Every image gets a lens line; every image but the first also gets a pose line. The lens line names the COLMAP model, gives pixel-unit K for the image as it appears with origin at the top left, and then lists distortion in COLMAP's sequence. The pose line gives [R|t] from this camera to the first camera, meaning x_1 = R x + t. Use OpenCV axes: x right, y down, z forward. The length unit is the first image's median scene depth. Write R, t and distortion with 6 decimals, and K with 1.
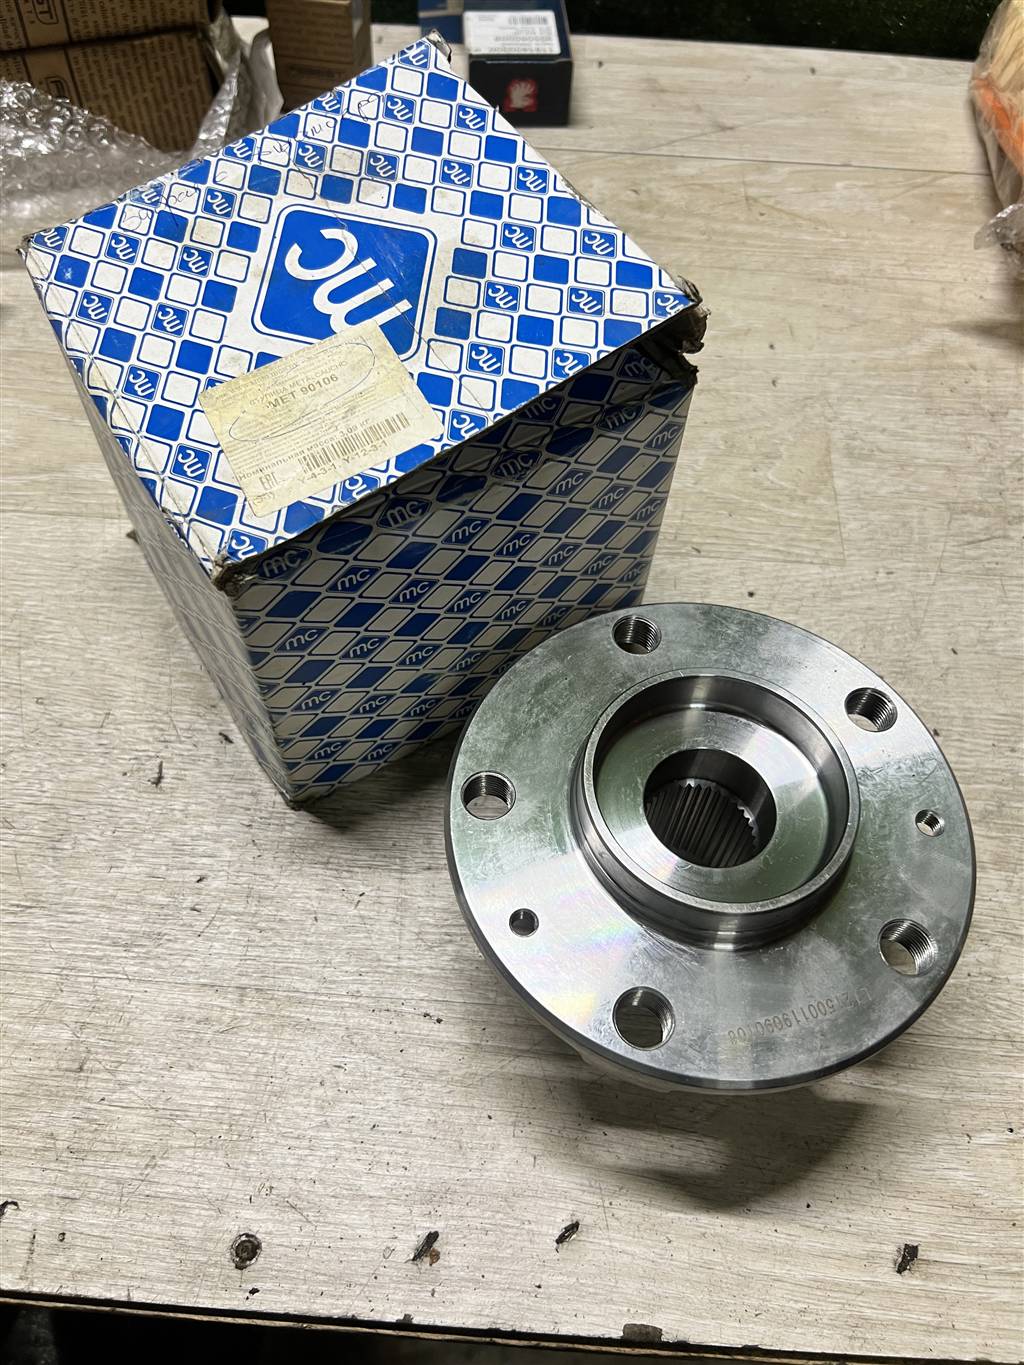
lens RADIAL K [[1057.7, 0, 507.3], [0, 1057.7, 676.2], [0, 0, 1]] dist [0.008336, -0.030787]
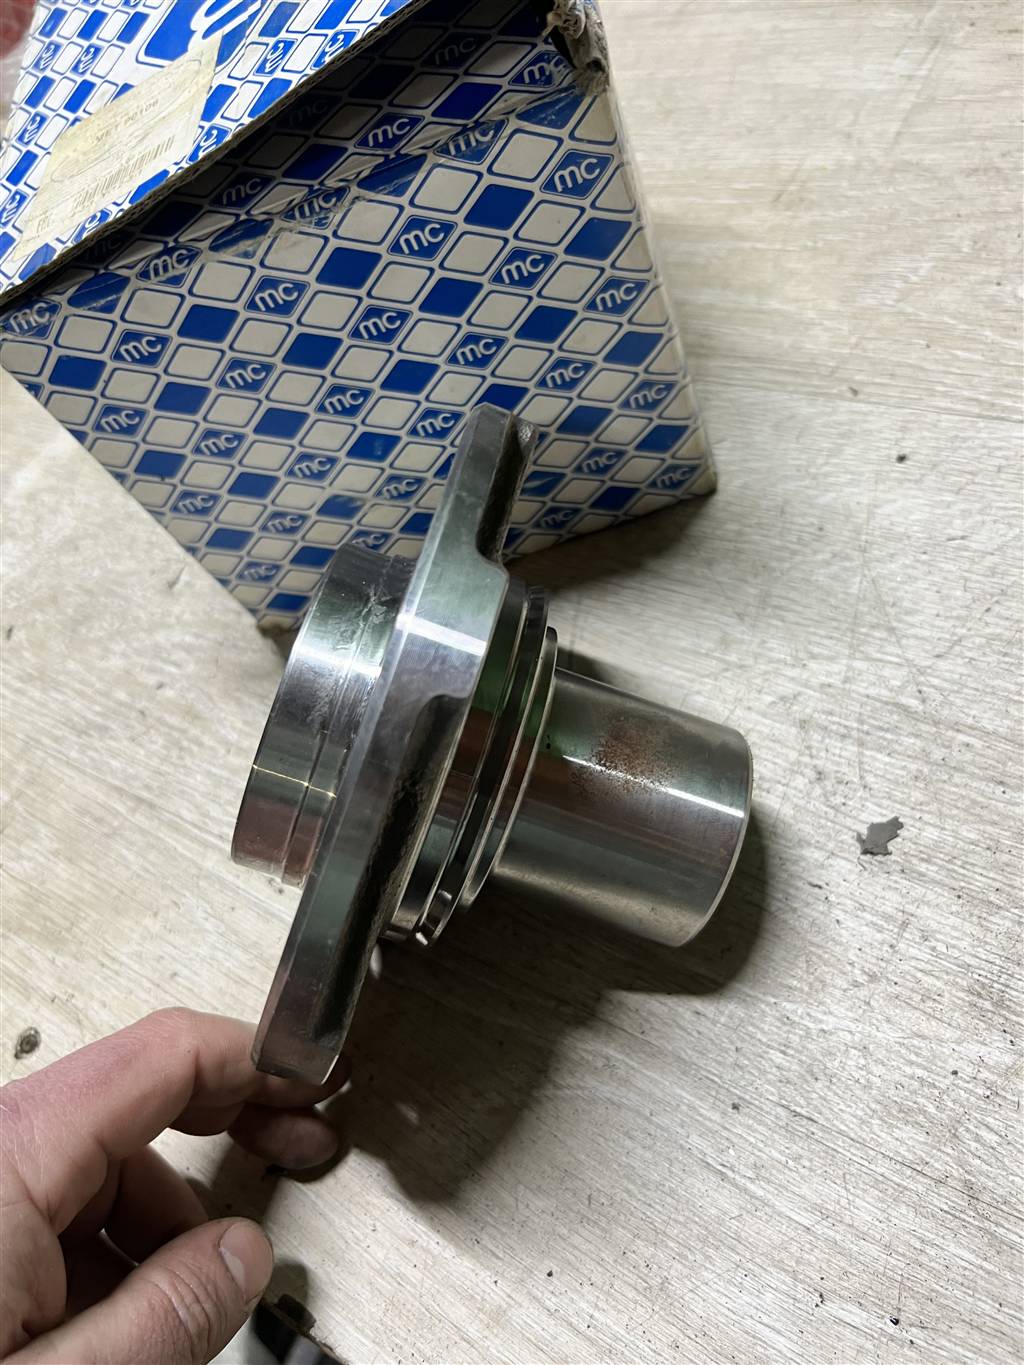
lens RADIAL K [[1073.2, 0, 506.1], [0, 1073.2, 683.5], [0, 0, 1]] dist [-0.000290, -0.033793]
pose [[0.843874, 0.196870, -0.499119, 0.528325], [-0.146993, 0.979489, 0.137819, 0.009631], [0.516014, -0.042934, 0.855504, 0.365605]]
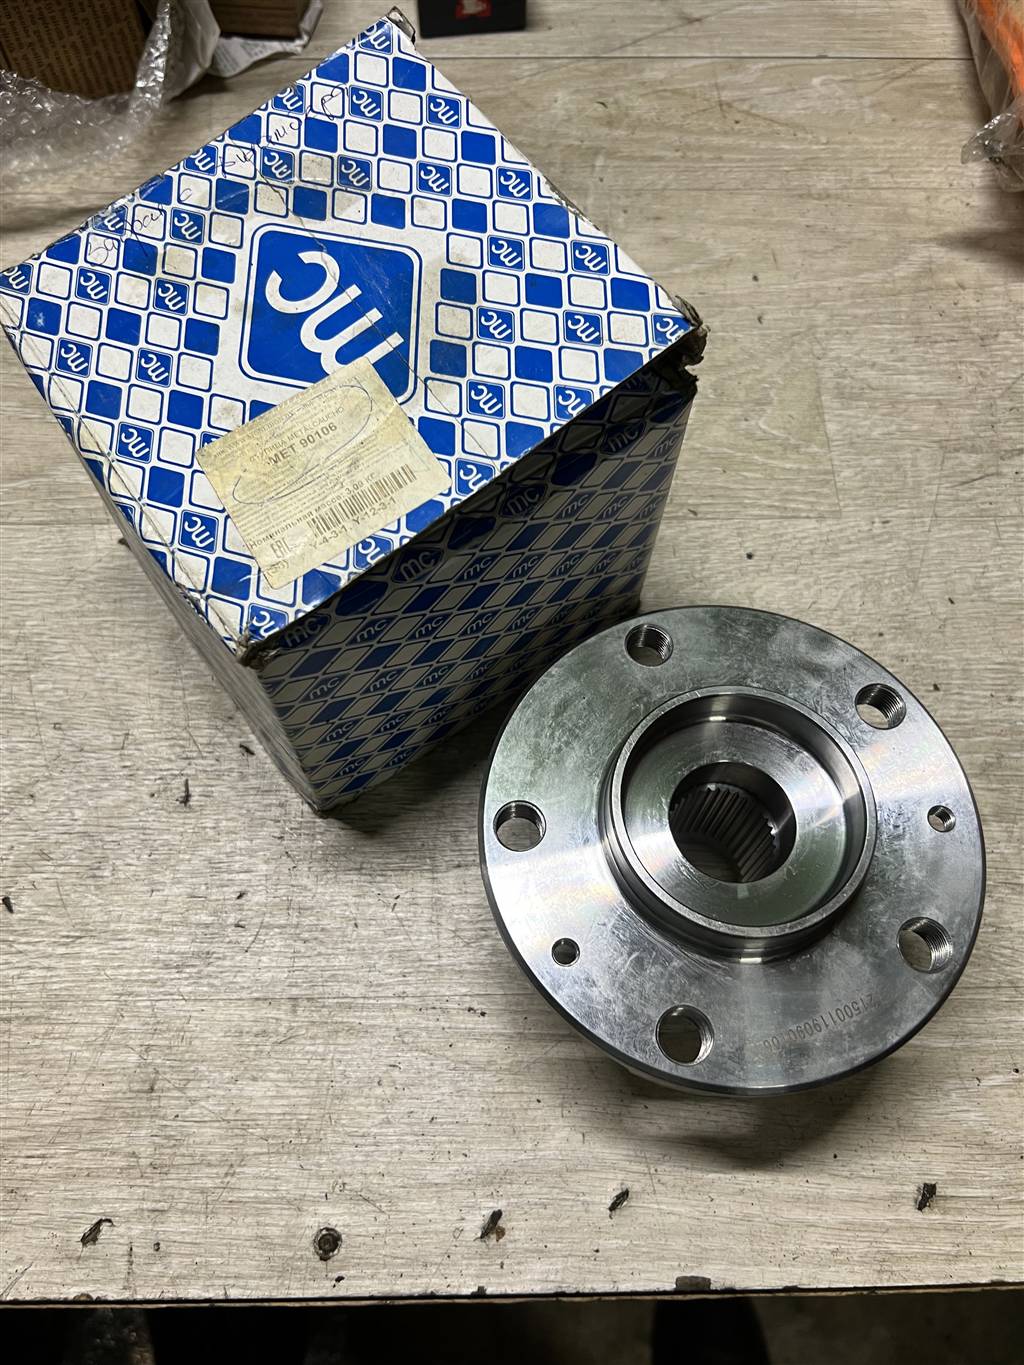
lens RADIAL K [[1059.9, 0, 512.0], [0, 1059.9, 682.5], [0, 0, 1]] dist [0.010660, -0.030419]
pose [[0.996871, -0.076777, 0.018782, -0.031351], [0.073446, 0.987584, 0.138866, -0.156466], [-0.029211, -0.137052, 0.990133, -0.010785]]
